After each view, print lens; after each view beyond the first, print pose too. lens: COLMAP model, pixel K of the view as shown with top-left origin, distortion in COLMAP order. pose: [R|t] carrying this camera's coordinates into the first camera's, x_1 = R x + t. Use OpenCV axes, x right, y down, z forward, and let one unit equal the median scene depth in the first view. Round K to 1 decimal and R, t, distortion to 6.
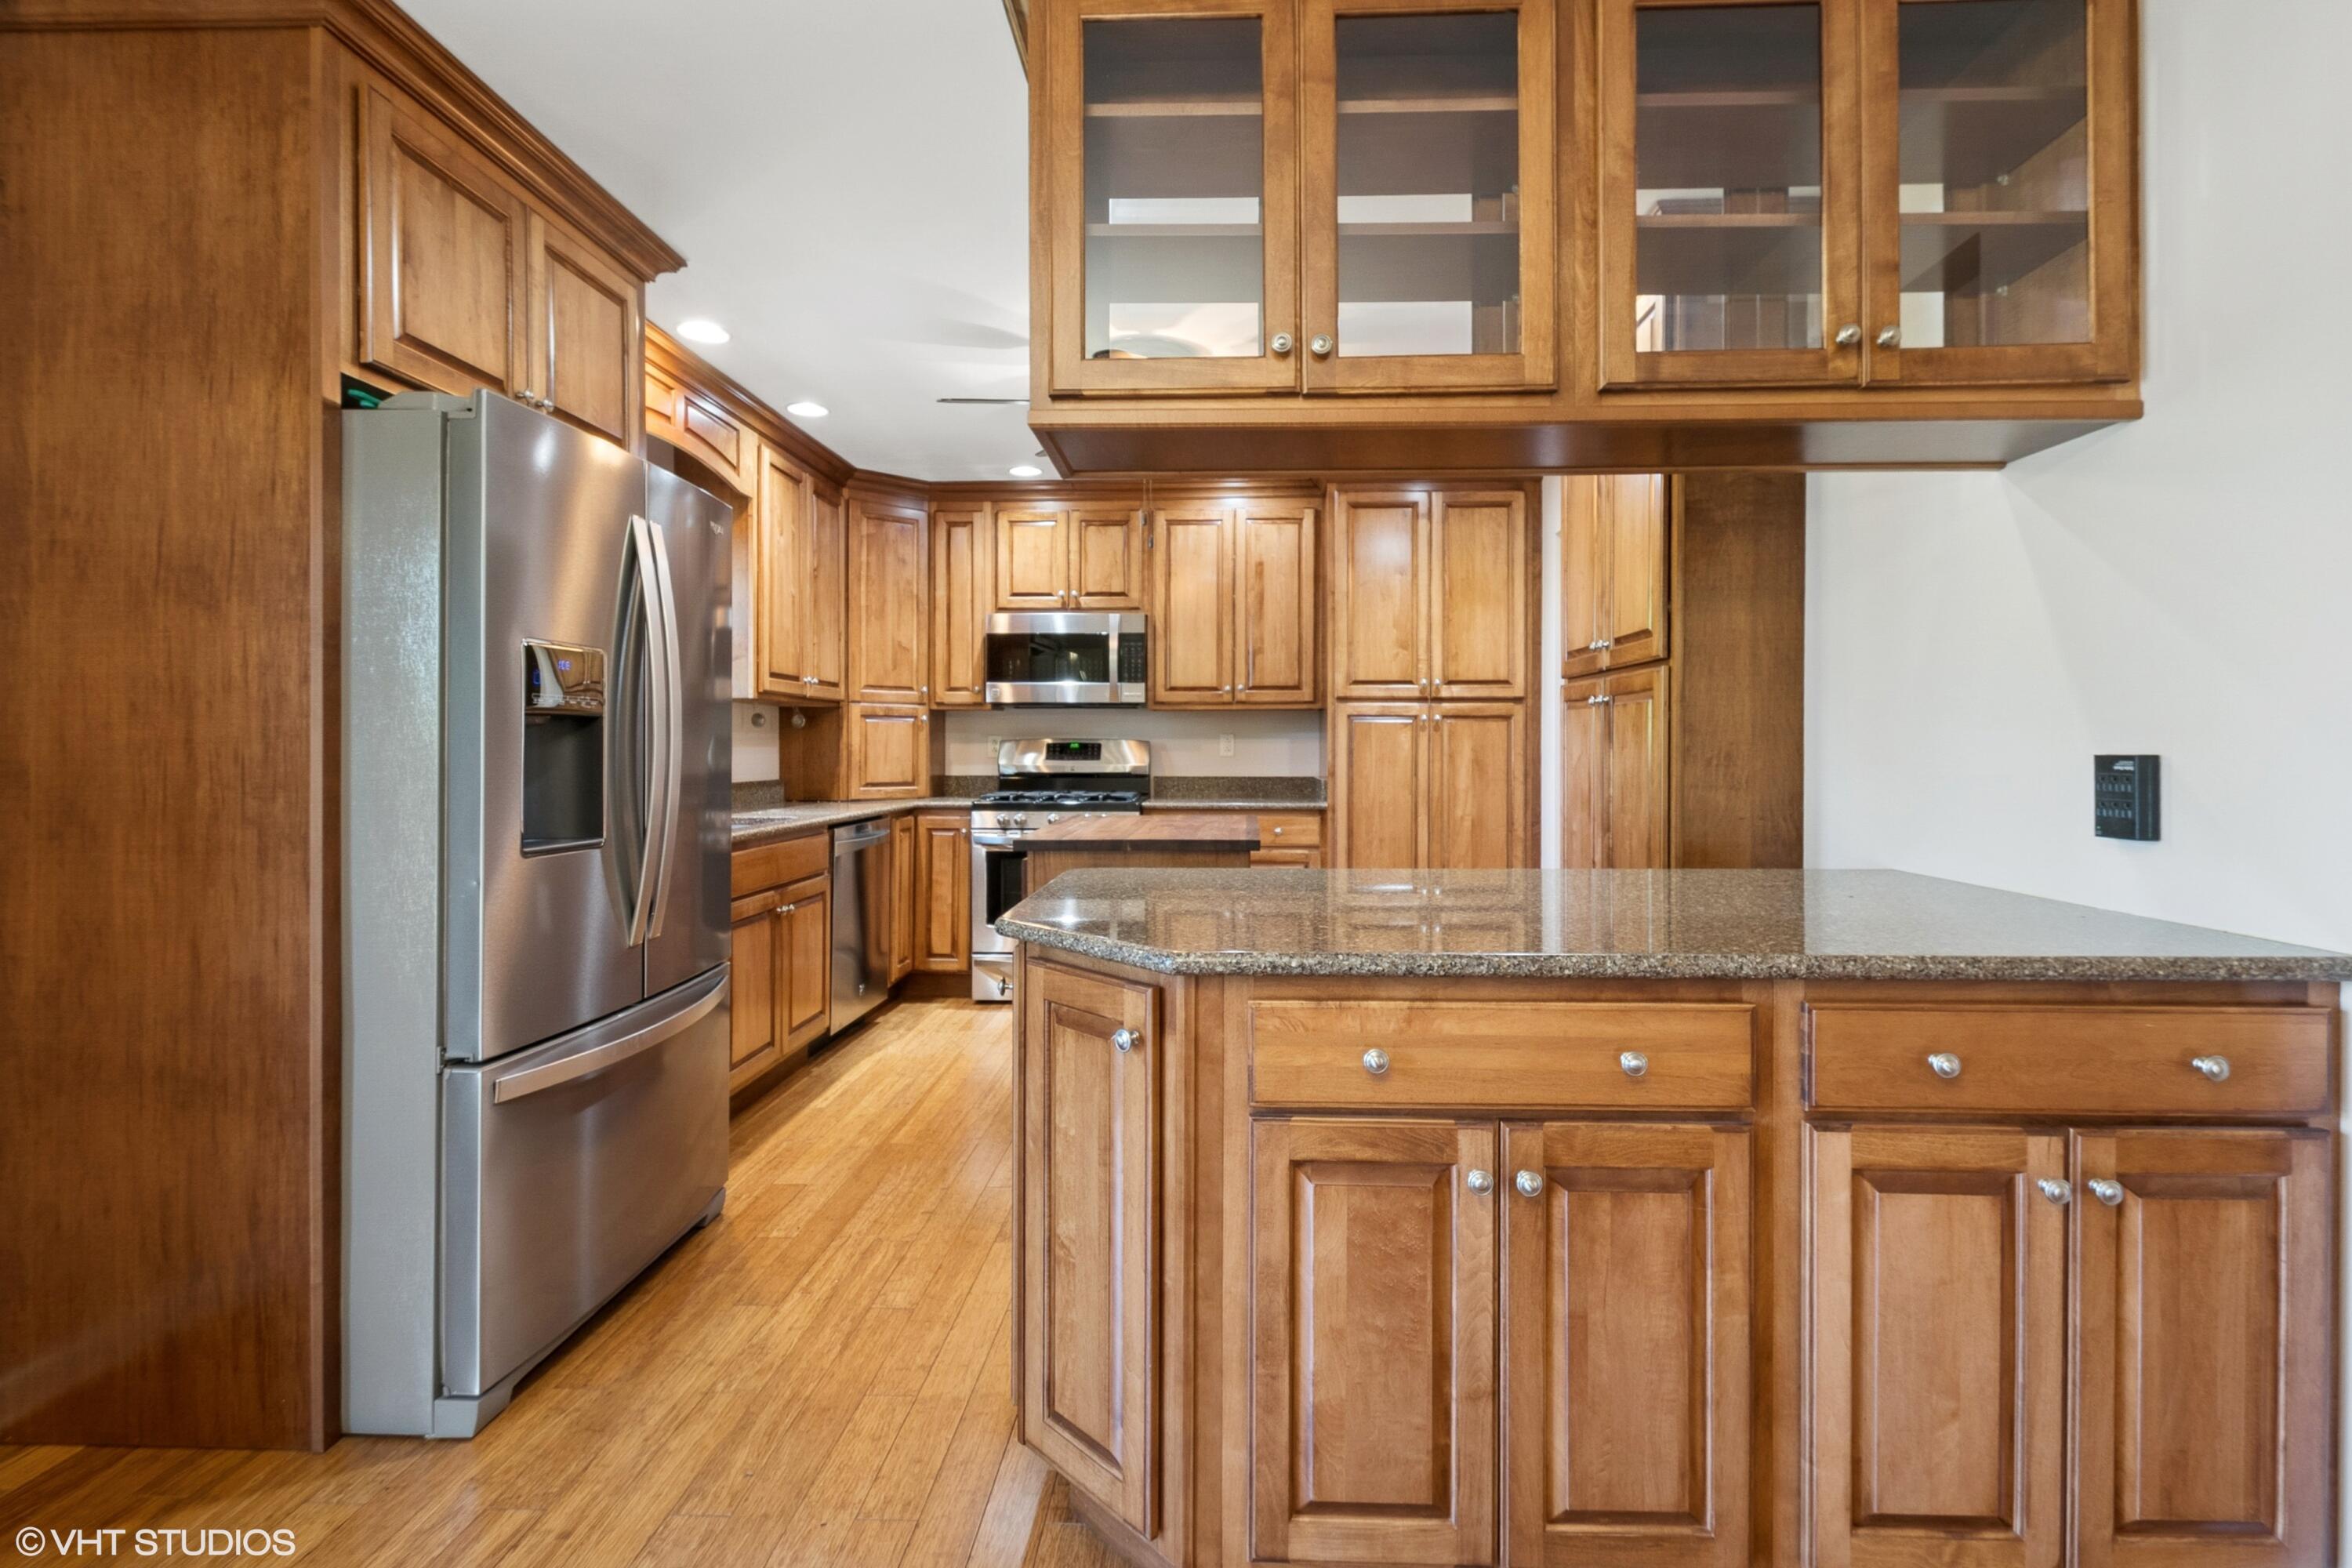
lens RADIAL K [[1107.0, 0, 1213.4], [0, 1107.0, 747.7], [0, 0, 1]] dist [0.005971, -0.000637]
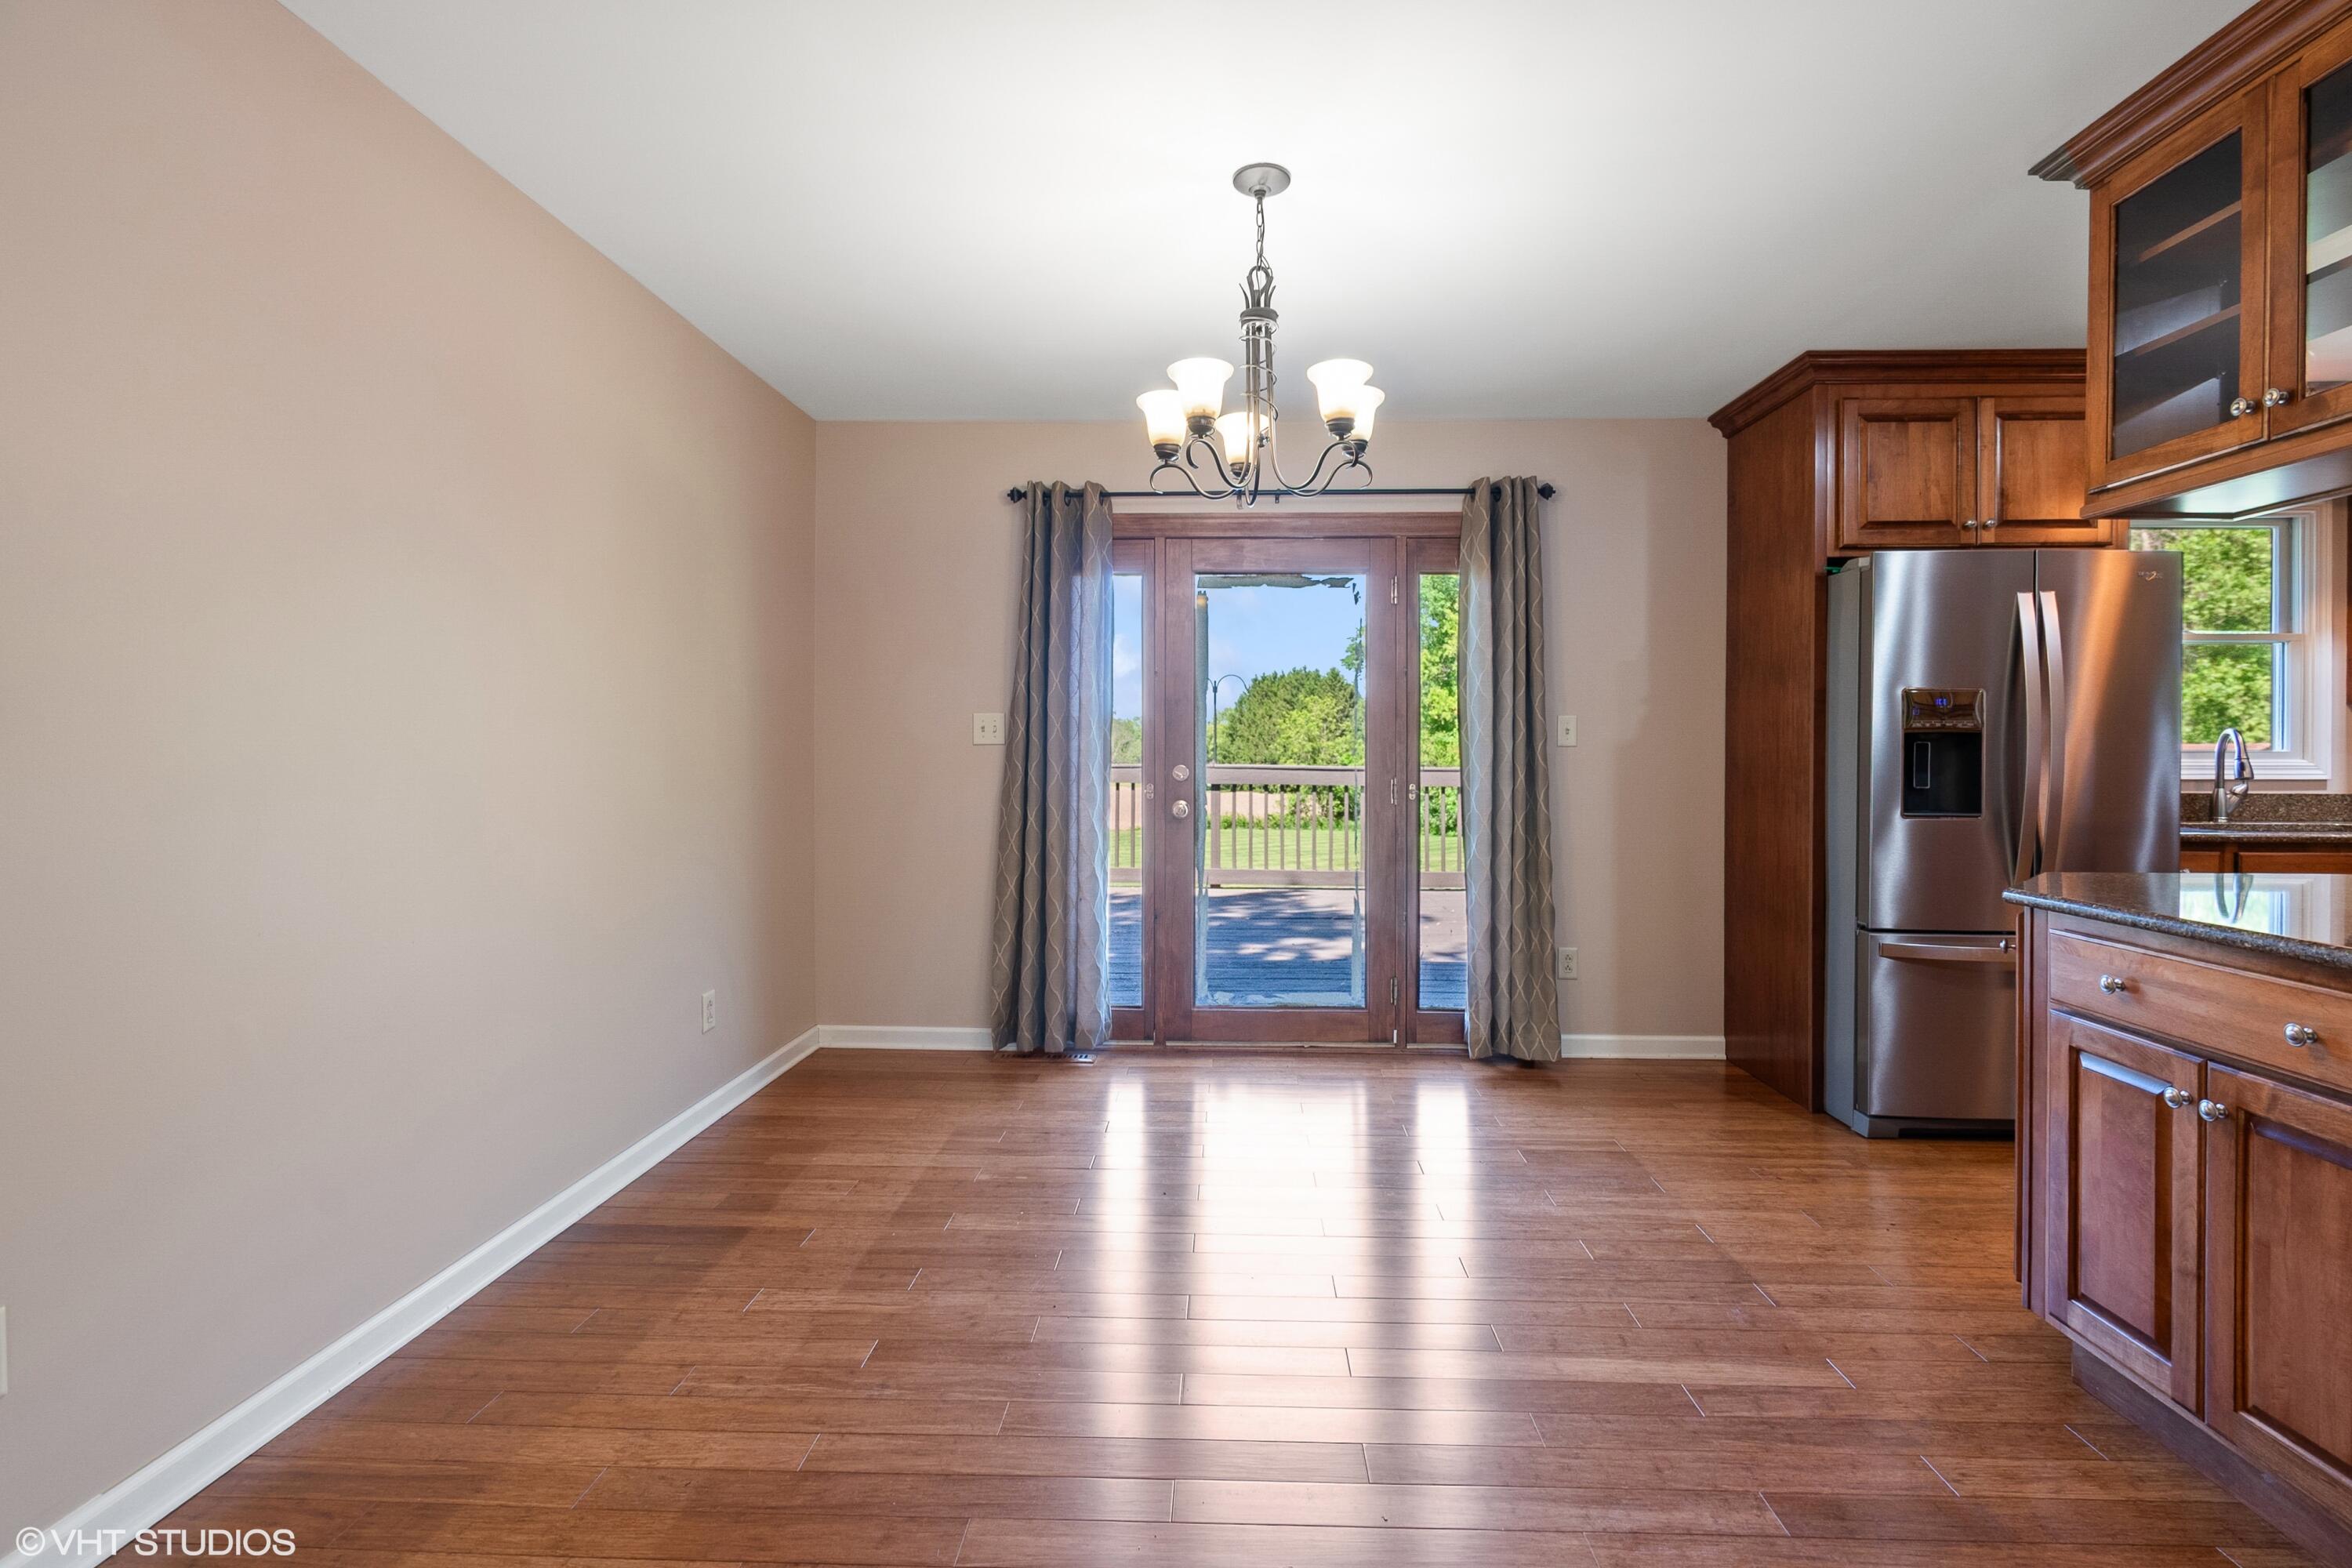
lens RADIAL K [[1107.0, 0, 1181.0], [0, 1107.0, 758.9], [0, 0, 1]] dist [0.005971, -0.000637]
pose [[-0.007976, 0.007367, -0.999941, 0.442530], [-0.003353, 0.999967, 0.007394, -0.000052], [0.999963, 0.003412, -0.007951, -0.036923]]
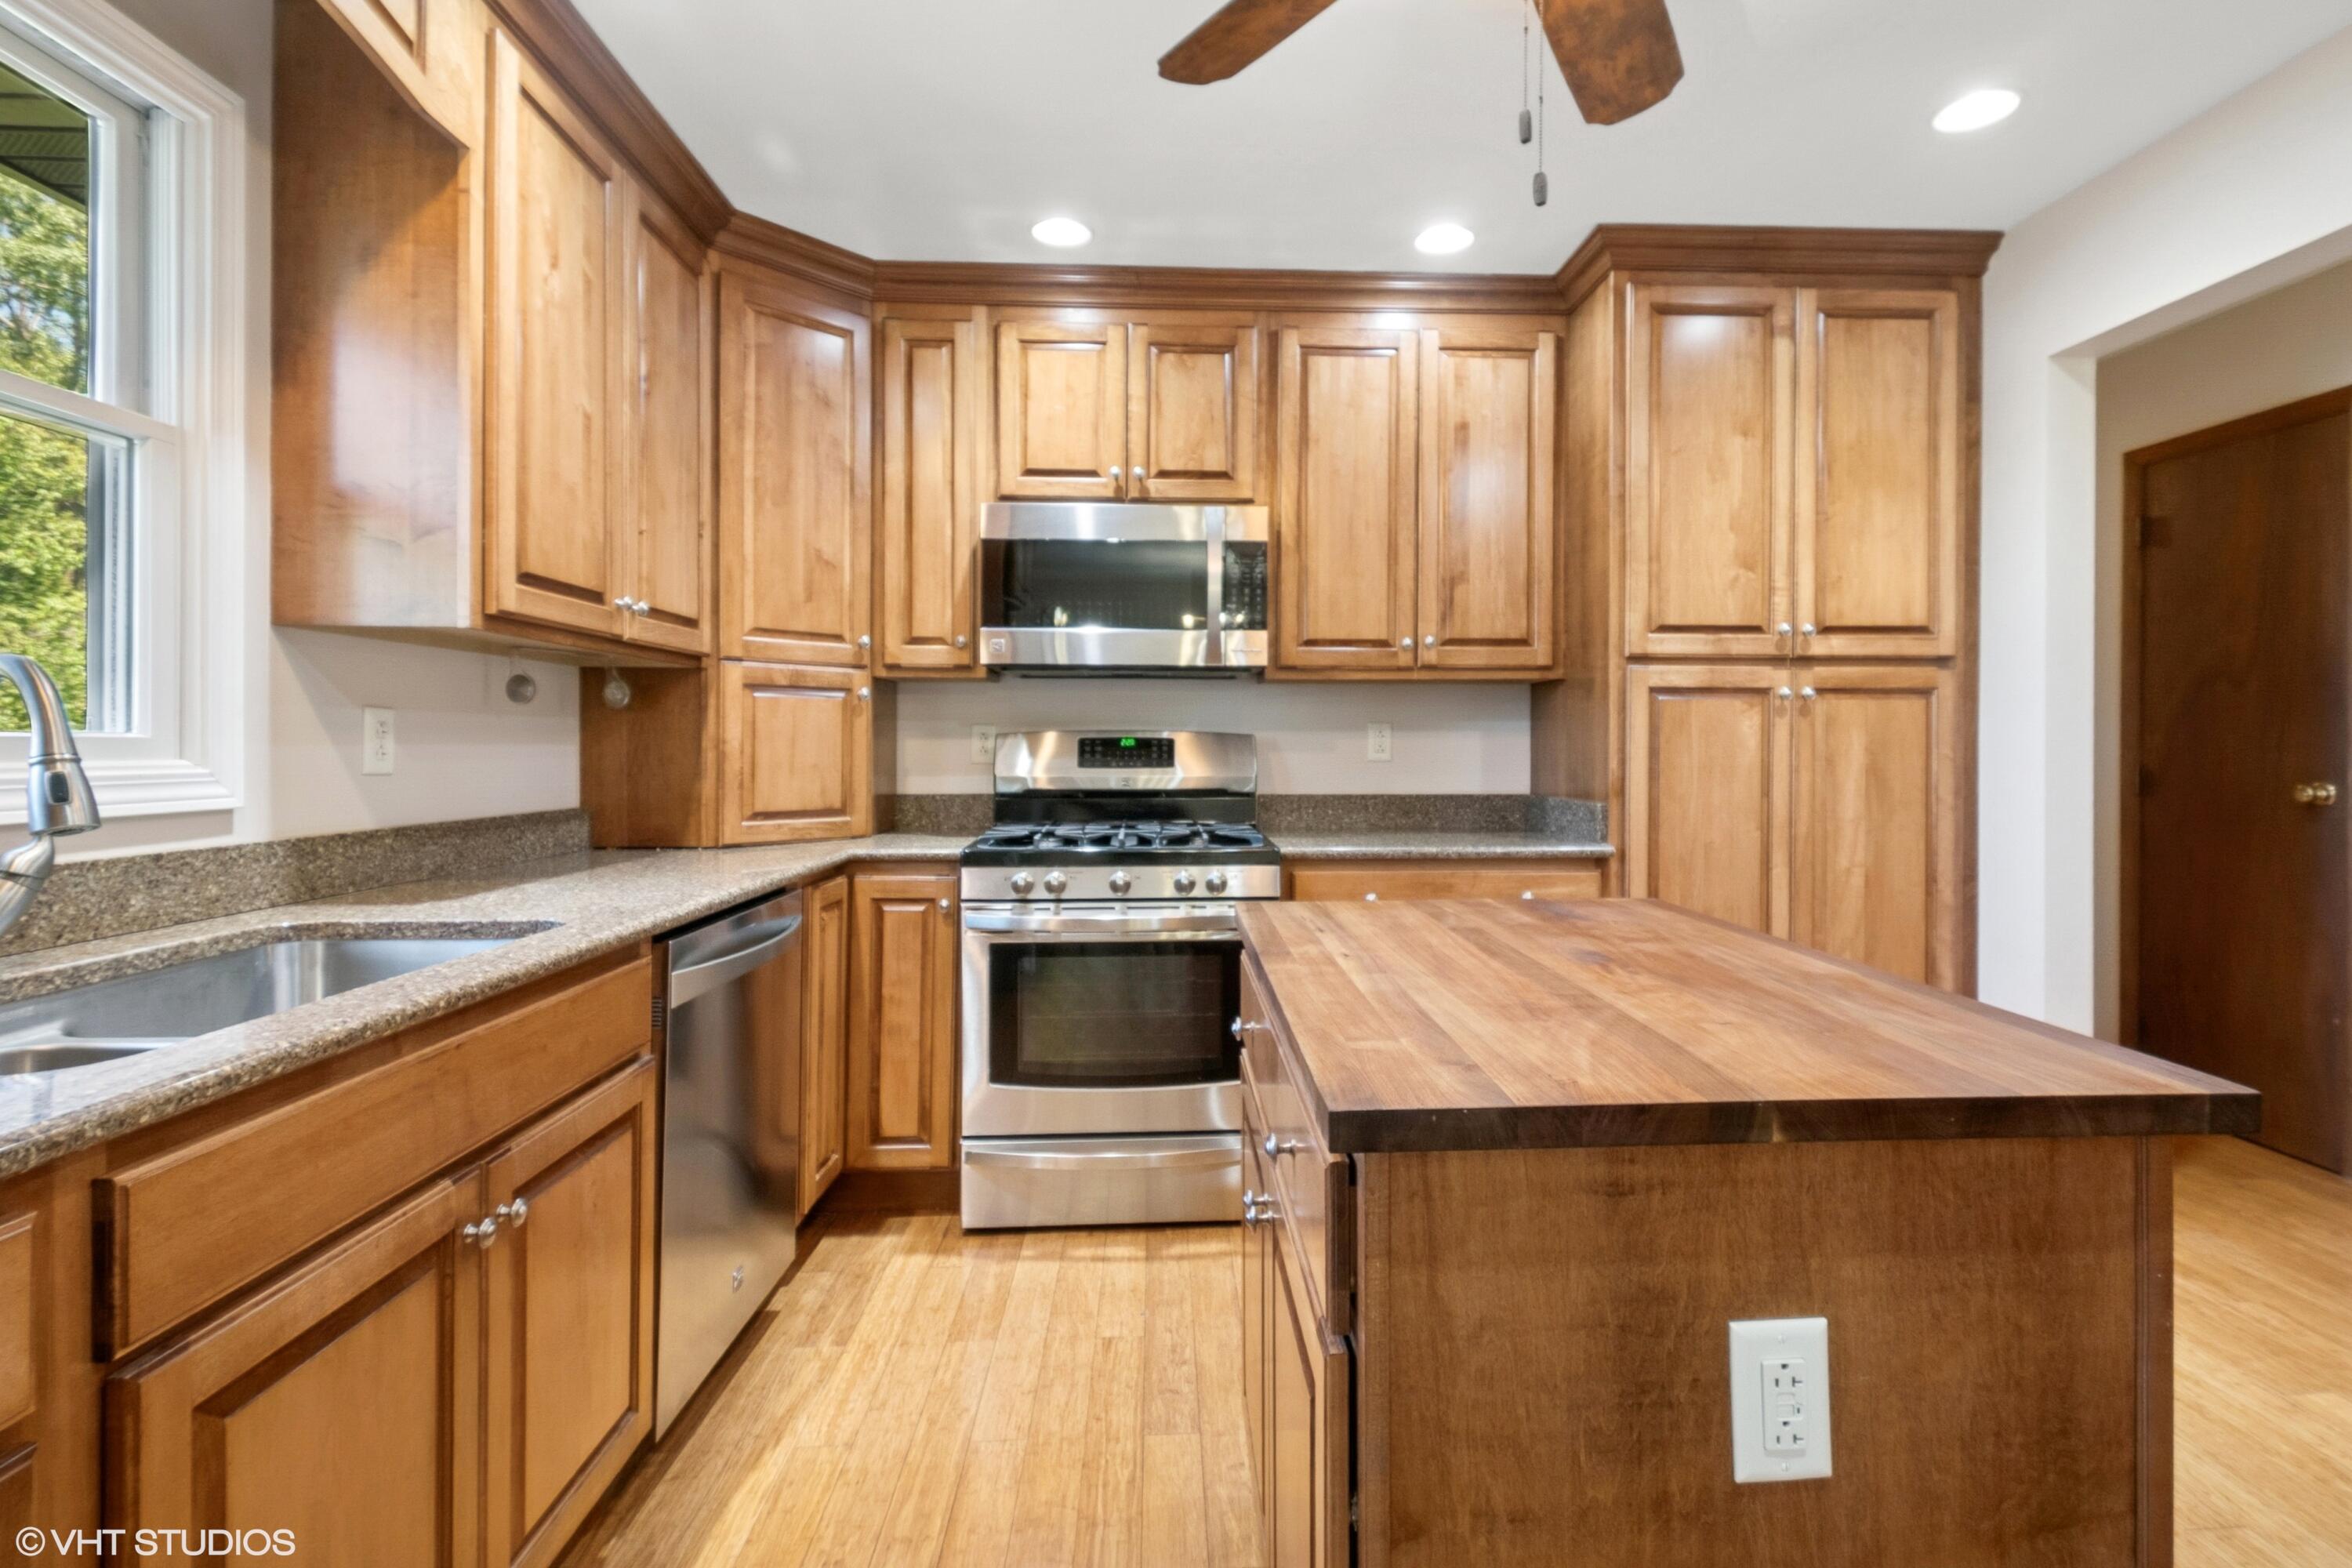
lens RADIAL K [[1107.0, 0, 1221.1], [0, 1107.0, 737.2], [0, 0, 1]] dist [0.005971, -0.000637]
pose [[0.996044, 0.000466, 0.088859, -0.141460], [0.000323, 0.999961, -0.008862, 0.000502], [-0.088860, 0.008856, 0.996005, 0.463908]]
